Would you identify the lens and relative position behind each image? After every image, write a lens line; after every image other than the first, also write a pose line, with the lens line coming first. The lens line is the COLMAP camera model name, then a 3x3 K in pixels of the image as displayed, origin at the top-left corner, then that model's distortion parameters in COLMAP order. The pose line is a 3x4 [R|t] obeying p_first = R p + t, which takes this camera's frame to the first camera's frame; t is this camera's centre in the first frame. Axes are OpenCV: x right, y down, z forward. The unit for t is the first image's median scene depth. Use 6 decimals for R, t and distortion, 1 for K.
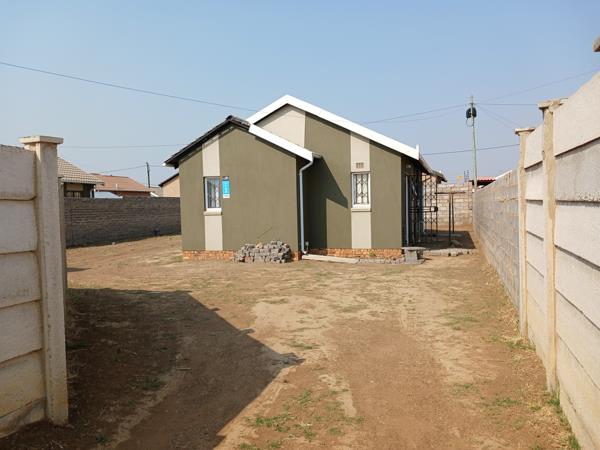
lens RADIAL K [[434.2, 0, 300.0], [0, 434.2, 225.0], [0, 0, 1]] dist [0.078051, -0.004919]
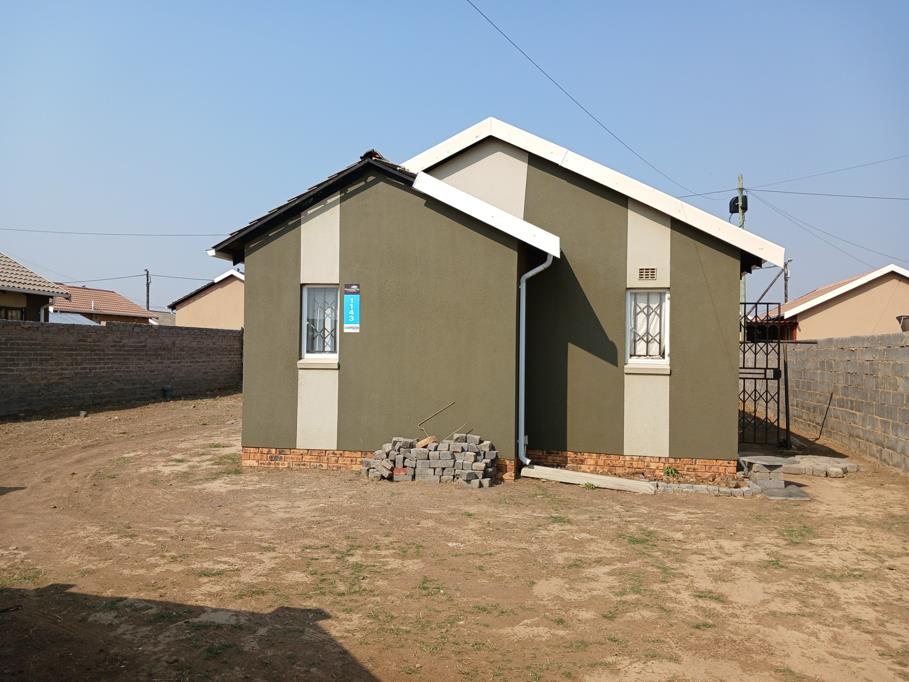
lens RADIAL K [[713.9, 0, 454.5], [0, 713.9, 341.0], [0, 0, 1]] dist [0.052524, 0.003289]
pose [[0.996492, 0.041223, 0.072835, -0.116266], [-0.036790, 0.997448, -0.061186, -0.011776], [-0.075171, 0.058292, 0.995465, 0.258262]]
